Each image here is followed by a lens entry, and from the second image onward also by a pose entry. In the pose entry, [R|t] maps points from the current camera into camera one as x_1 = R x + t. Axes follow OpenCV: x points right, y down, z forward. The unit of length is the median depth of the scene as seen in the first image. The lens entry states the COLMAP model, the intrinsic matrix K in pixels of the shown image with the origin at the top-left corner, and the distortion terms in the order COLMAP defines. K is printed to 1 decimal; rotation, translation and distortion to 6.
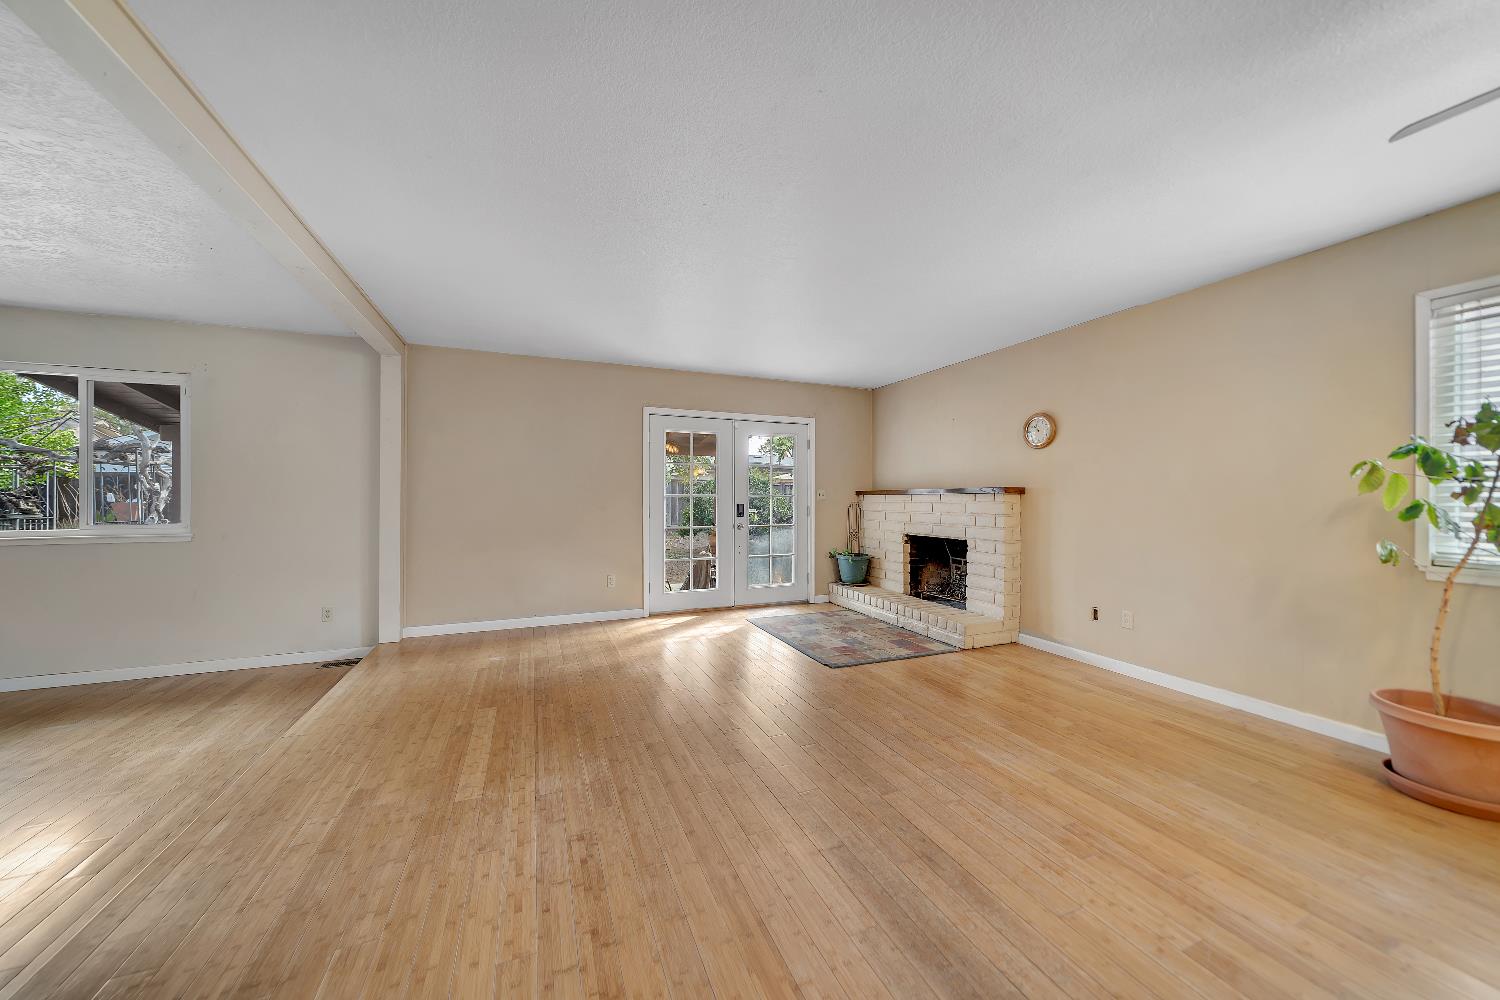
lens RADIAL K [[518.9, 0, 750.7], [0, 518.9, 495.4], [0, 0, 1]] dist [-0.004974, -0.000135]
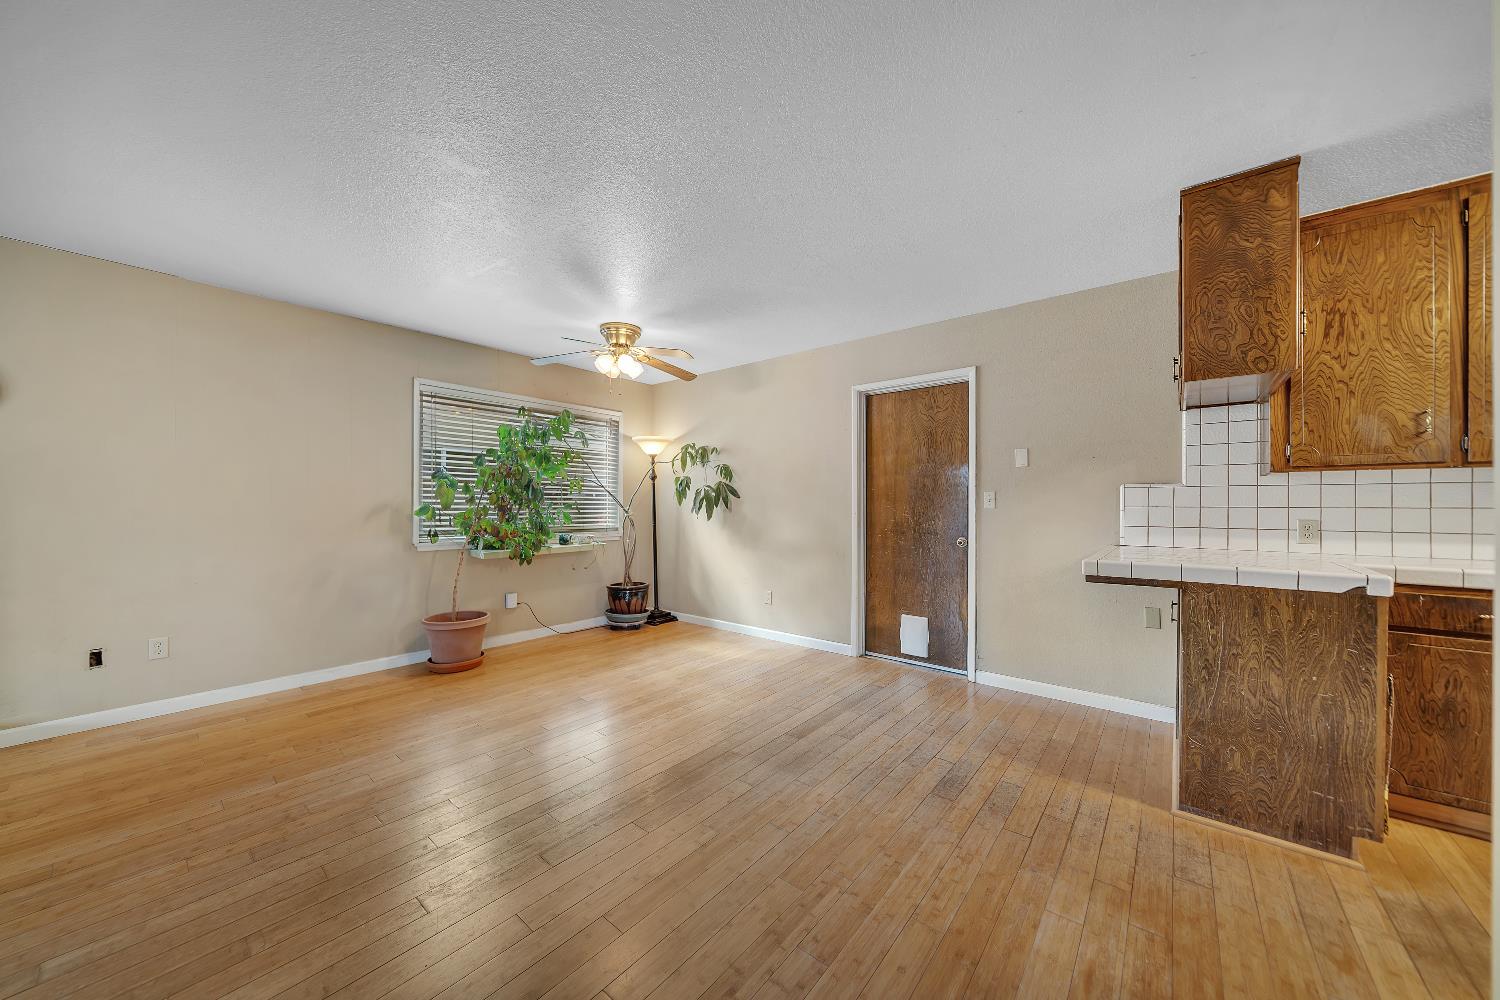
lens RADIAL K [[518.9, 0, 746.9], [0, 518.9, 506.4], [0, 0, 1]] dist [-0.004974, -0.000135]
pose [[-0.465489, -0.005945, 0.885034, -0.453453], [-0.009632, 0.999952, 0.001651, 0.004187], [-0.885001, -0.007756, -0.465524, 0.578679]]
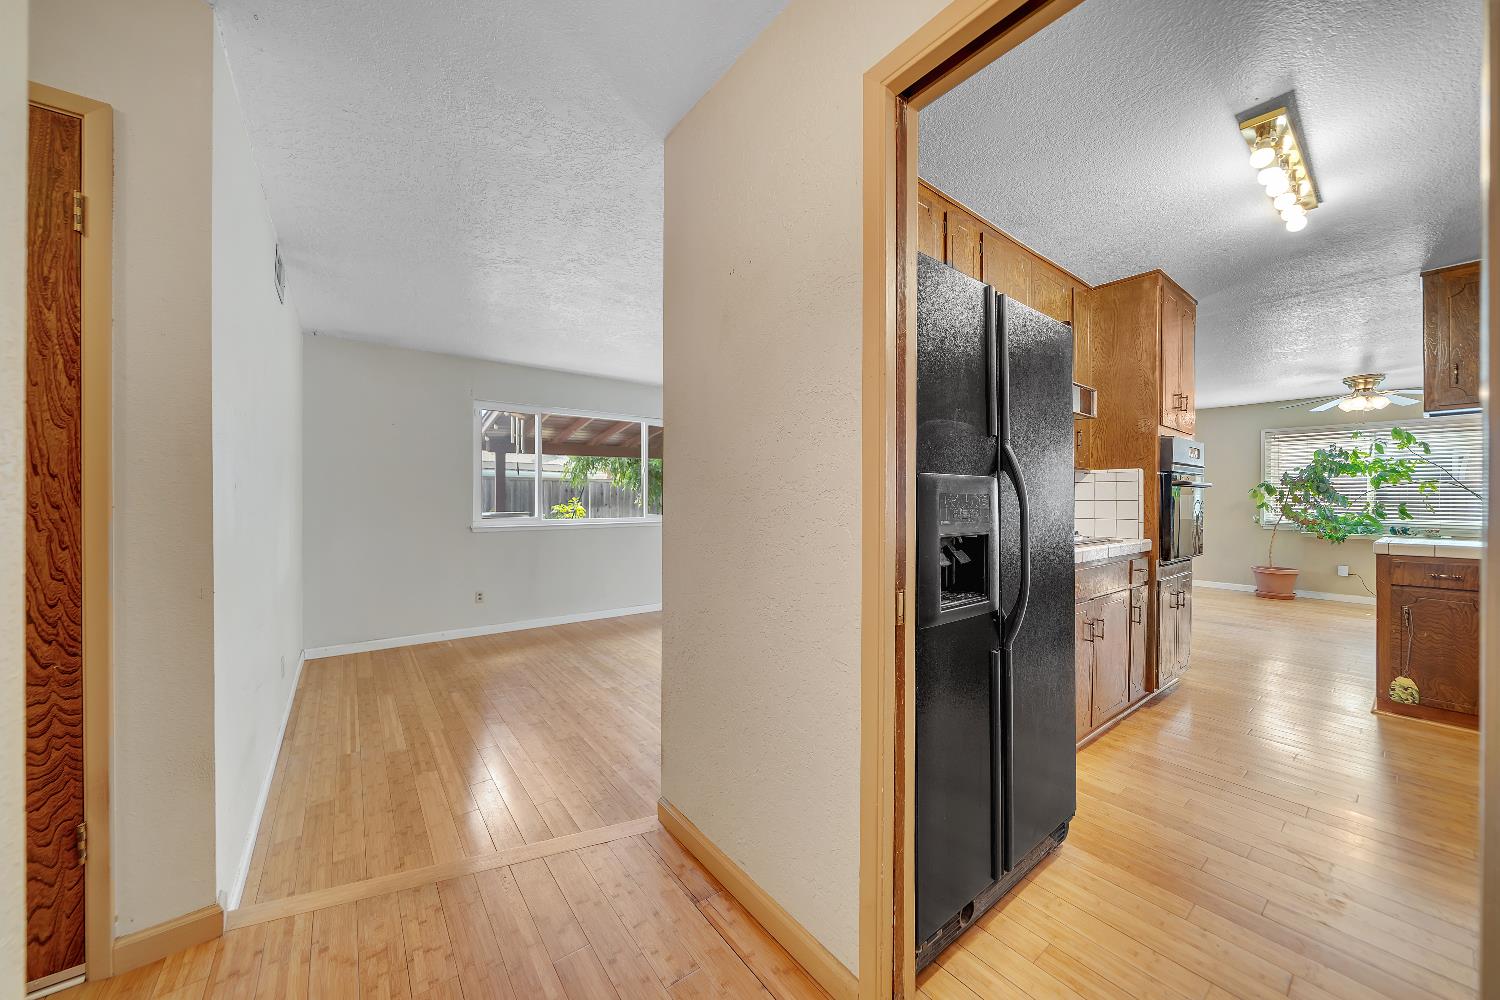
lens RADIAL K [[518.9, 0, 742.6], [0, 518.9, 494.4], [0, 0, 1]] dist [-0.004974, -0.000135]
pose [[0.966986, 0.004513, 0.254791, -1.552493], [-0.006444, 0.999957, 0.006742, -0.020484], [-0.254750, -0.008162, 0.966973, -0.735845]]
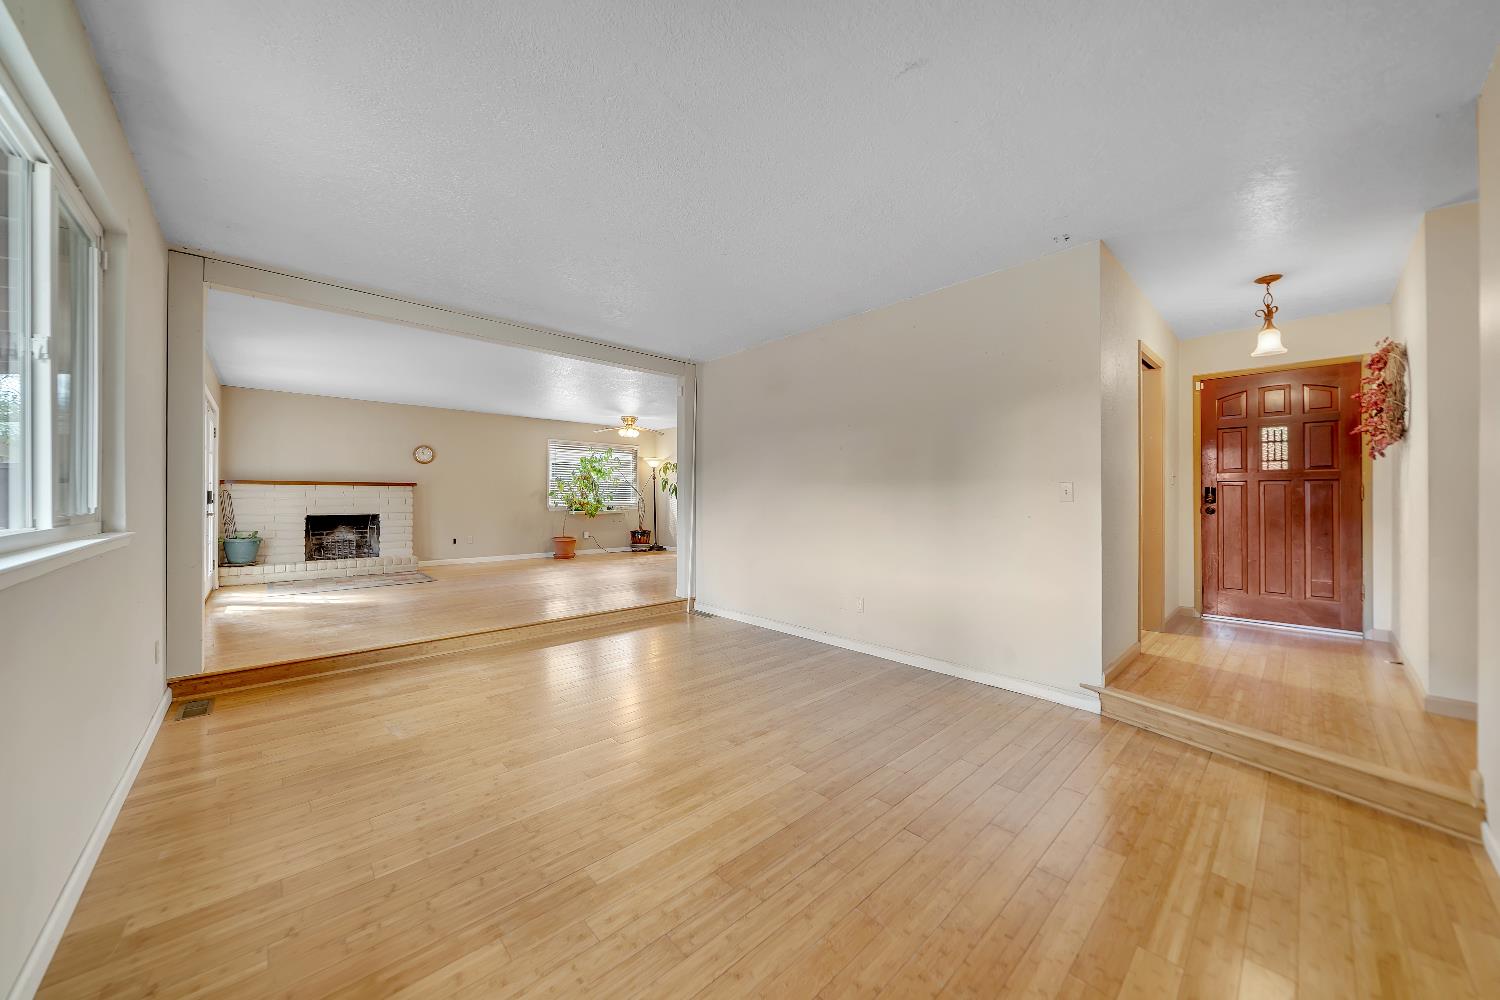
lens RADIAL K [[518.9, 0, 747.1], [0, 518.9, 498.3], [0, 0, 1]] dist [-0.004974, -0.000135]
pose [[-0.346133, -0.003162, 0.938180, -2.082283], [-0.008580, 0.999963, 0.000205, 0.037069], [-0.938146, -0.007979, -0.346147, 0.656297]]
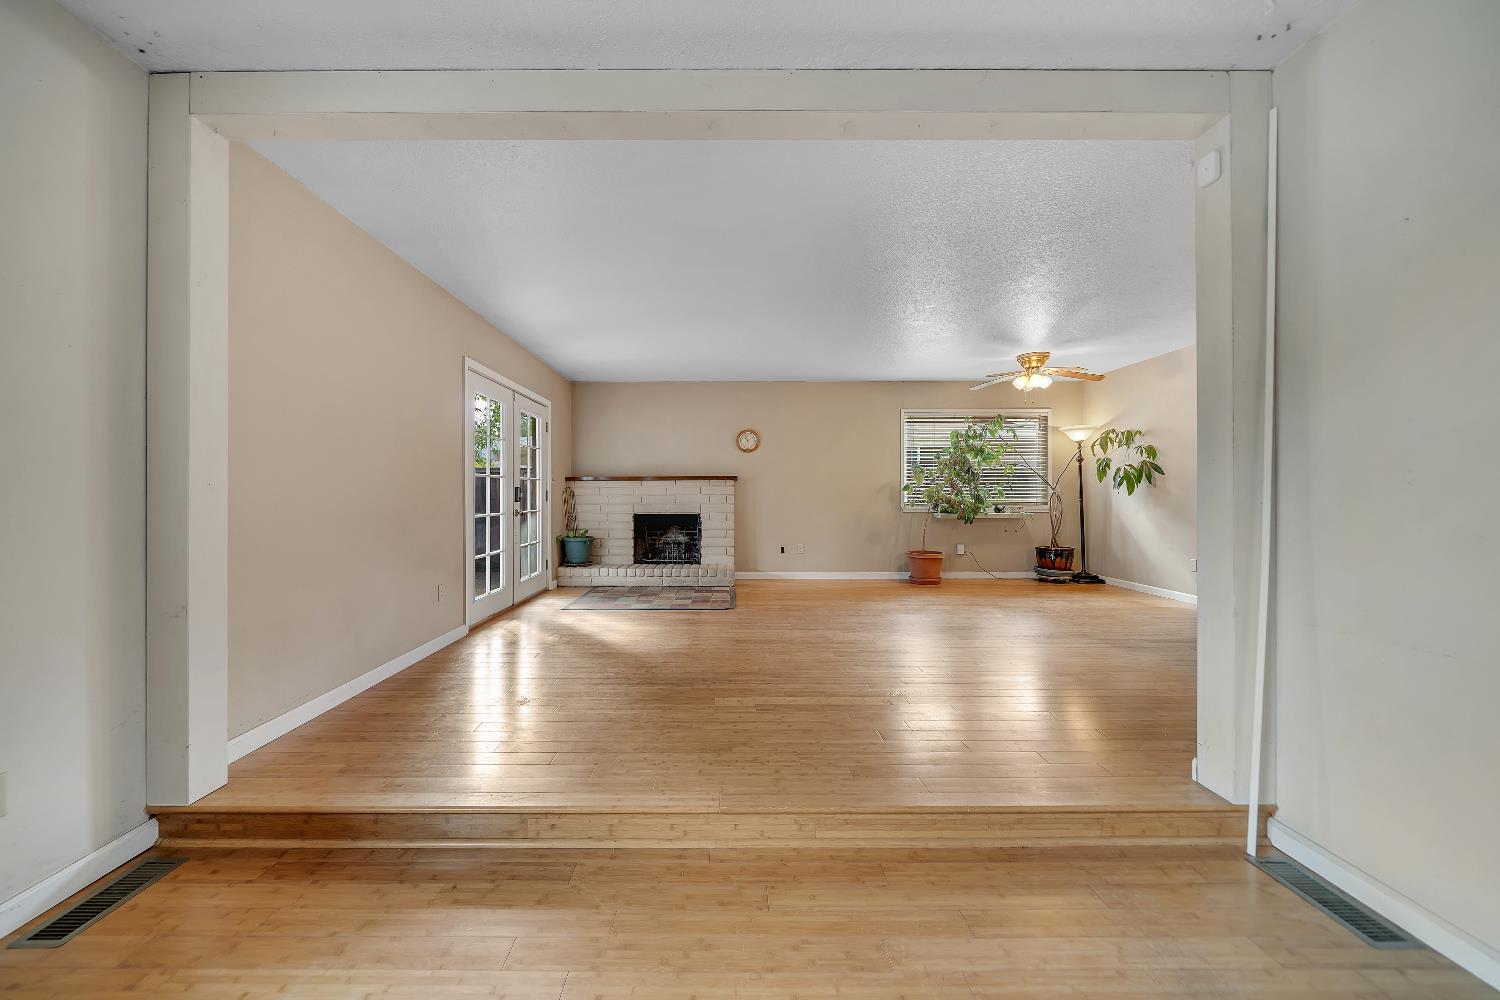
lens RADIAL K [[518.9, 0, 728.3], [0, 518.9, 494.6], [0, 0, 1]] dist [-0.004974, -0.000135]
pose [[0.387703, -0.003483, 0.921778, -1.141888], [-0.001883, 0.999988, 0.004571, 0.040011], [-0.921783, -0.003507, 0.387691, 0.541864]]
